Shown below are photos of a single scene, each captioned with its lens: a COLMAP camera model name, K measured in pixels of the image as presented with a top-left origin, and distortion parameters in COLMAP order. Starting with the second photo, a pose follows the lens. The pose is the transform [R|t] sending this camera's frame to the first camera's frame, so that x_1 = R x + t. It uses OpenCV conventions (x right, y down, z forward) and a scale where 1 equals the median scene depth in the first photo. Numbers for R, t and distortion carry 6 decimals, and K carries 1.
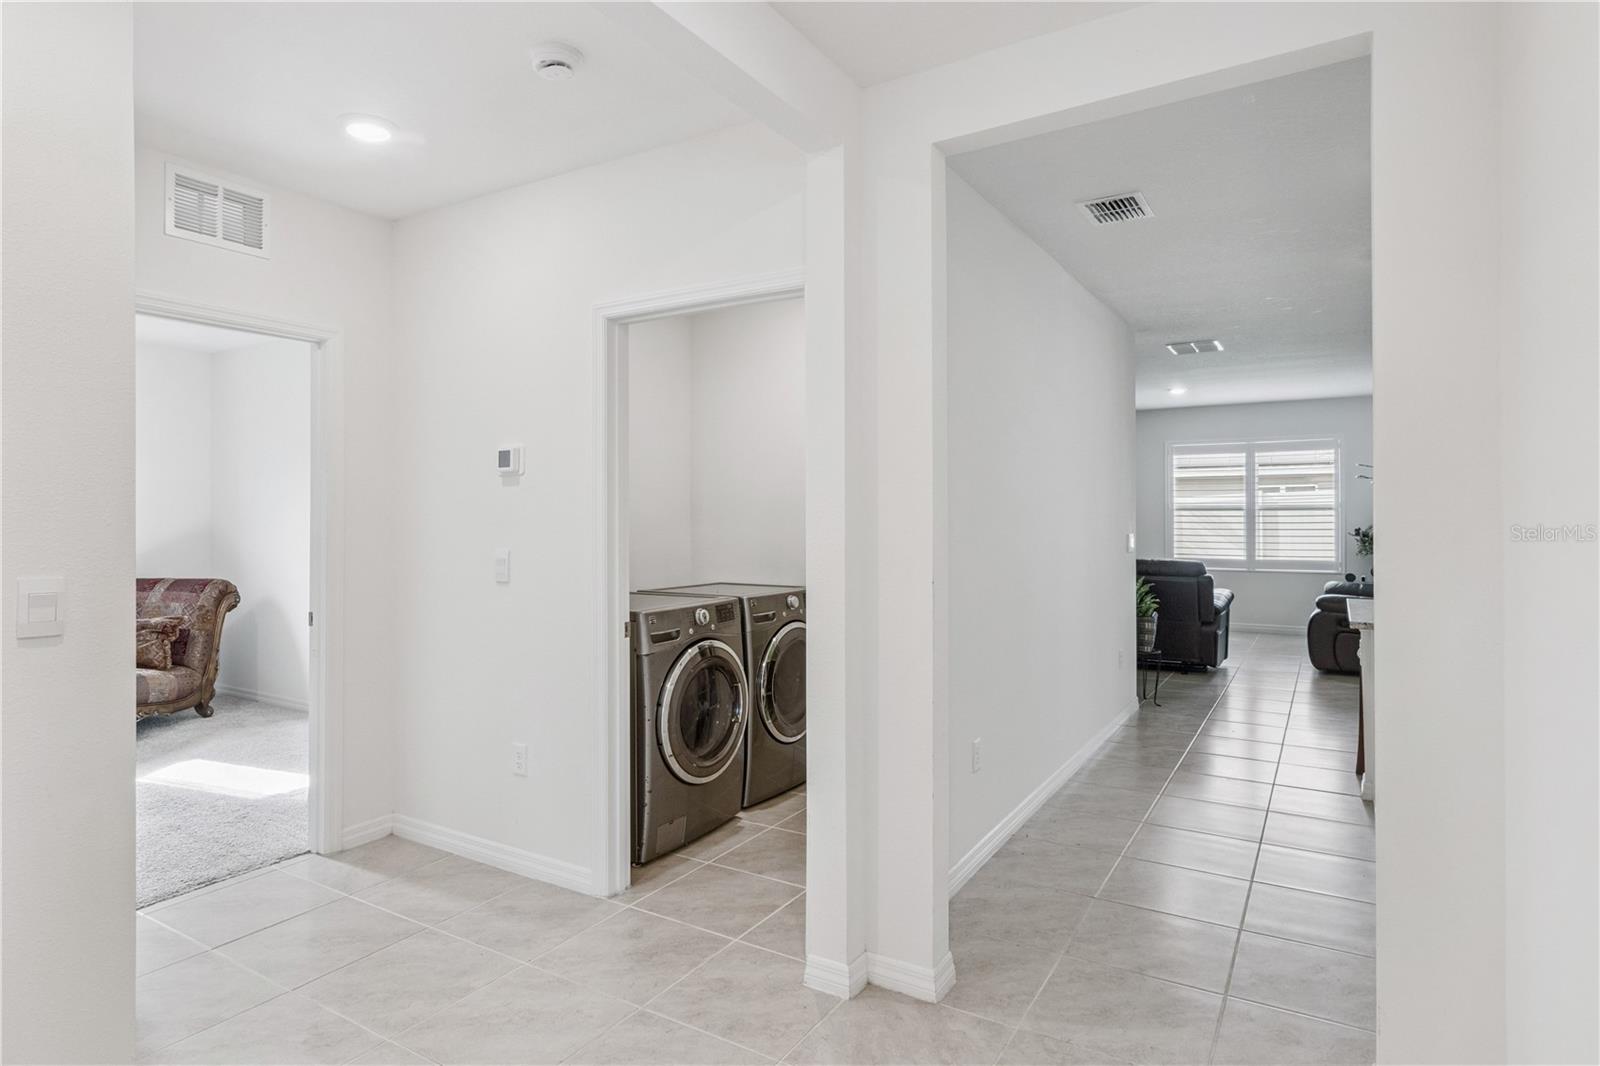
lens RADIAL K [[894.0, 0, 797.0], [0, 894.0, 492.8], [0, 0, 1]] dist [0.000514, 0.000289]
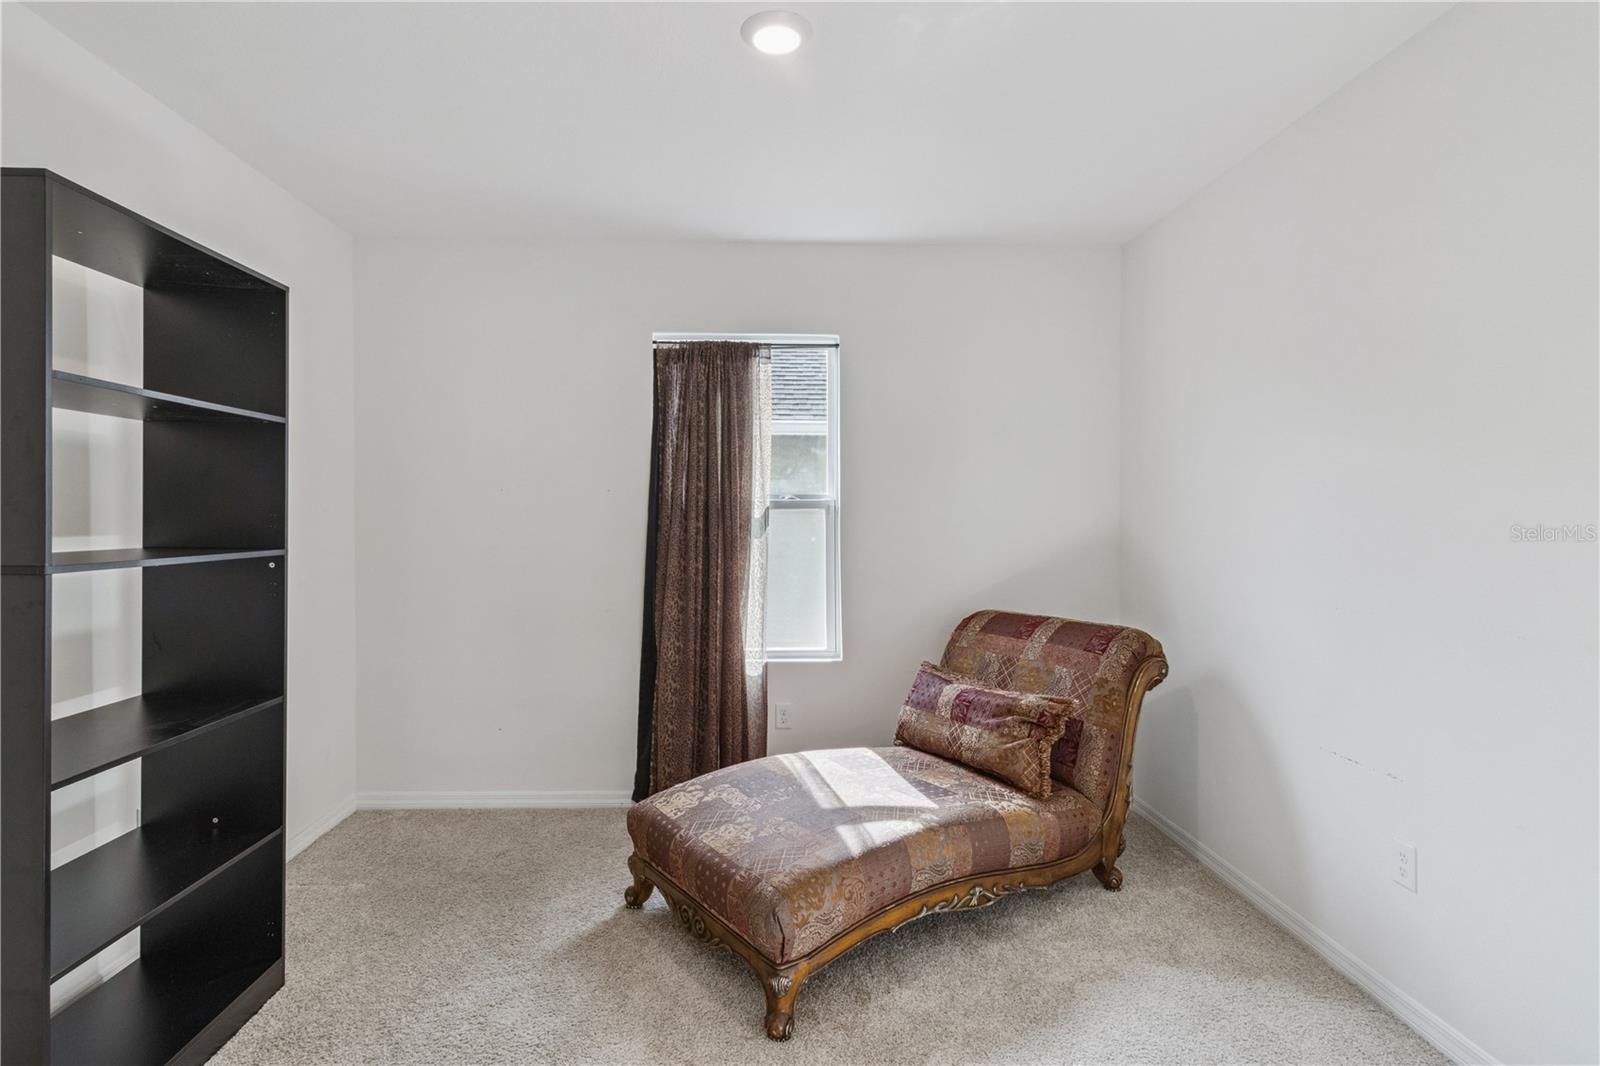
lens RADIAL K [[803.3, 0, 800.0], [0, 803.3, 533.0], [0, 0, 1]] dist [-0.003477, -0.000049]
pose [[0.562200, 0.024819, -0.826629, -0.372813], [0.020080, 0.998845, 0.043647, 0.013152], [0.826758, -0.041137, 0.561052, 0.585139]]
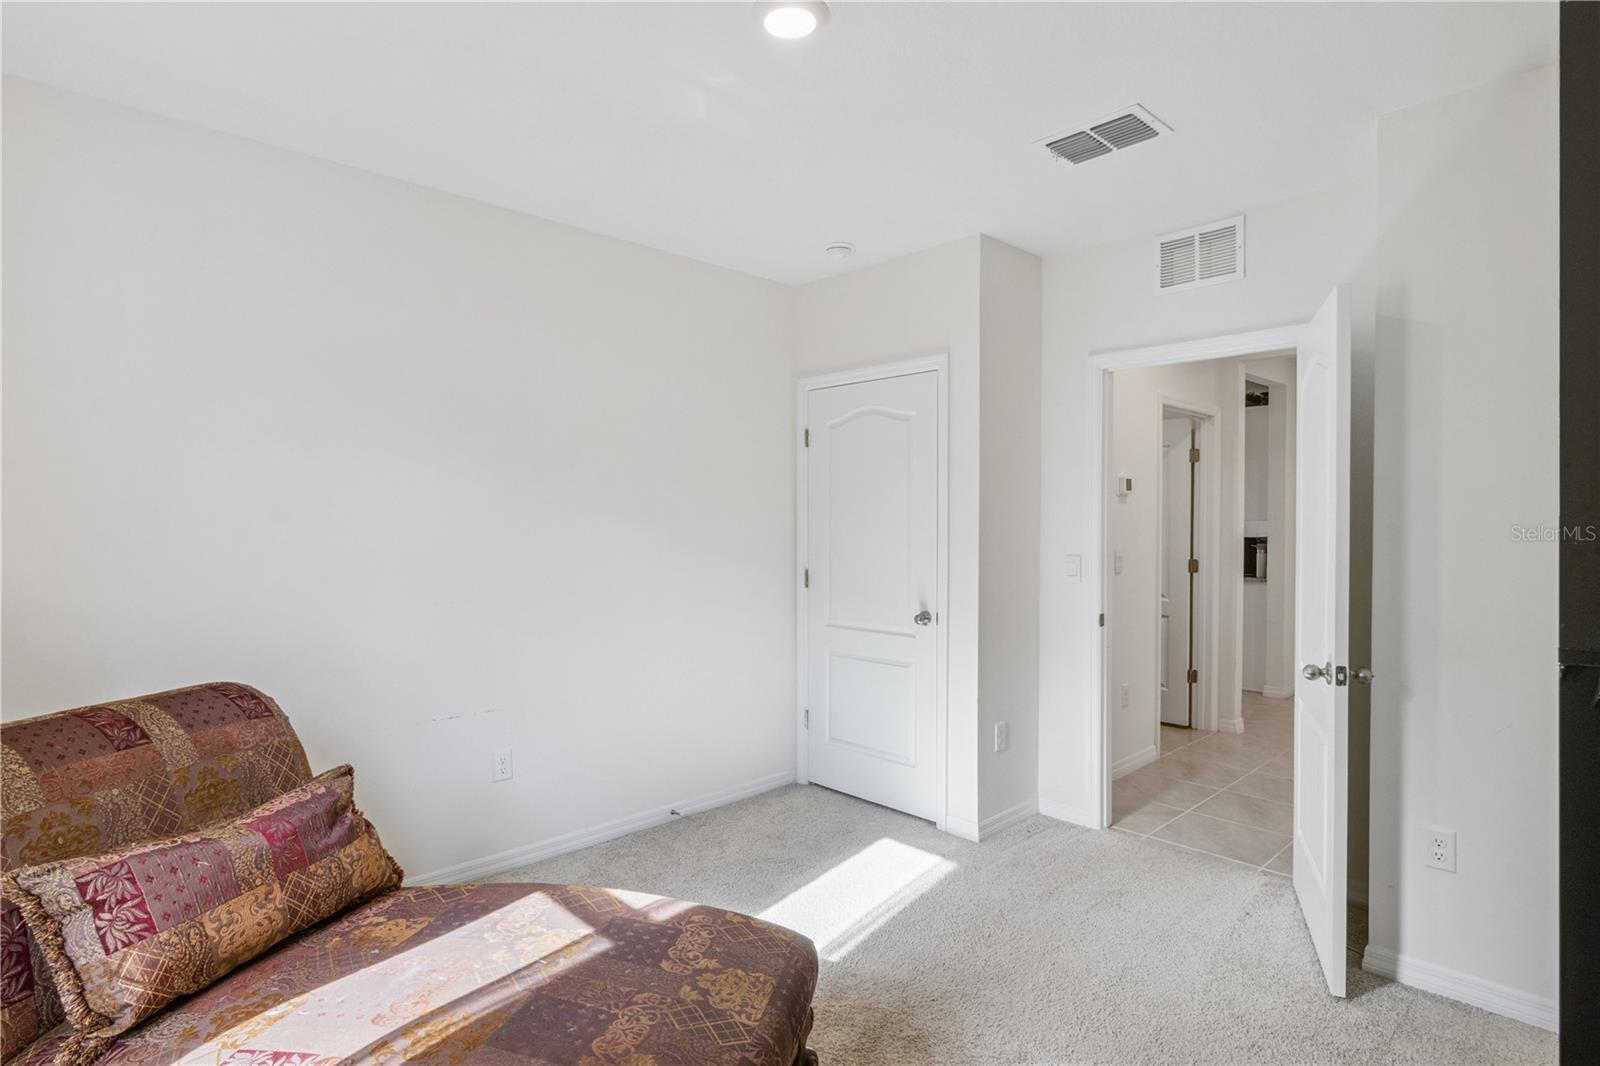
lens RADIAL K [[825.8, 0, 794.9], [0, 825.8, 510.3], [0, 0, 1]] dist [-0.003808, -0.000382]
pose [[0.281099, 0.008416, 0.959642, -1.032672], [-0.031574, 0.999501, 0.000483, 0.010836], [-0.959159, -0.030435, 0.281225, 0.684780]]
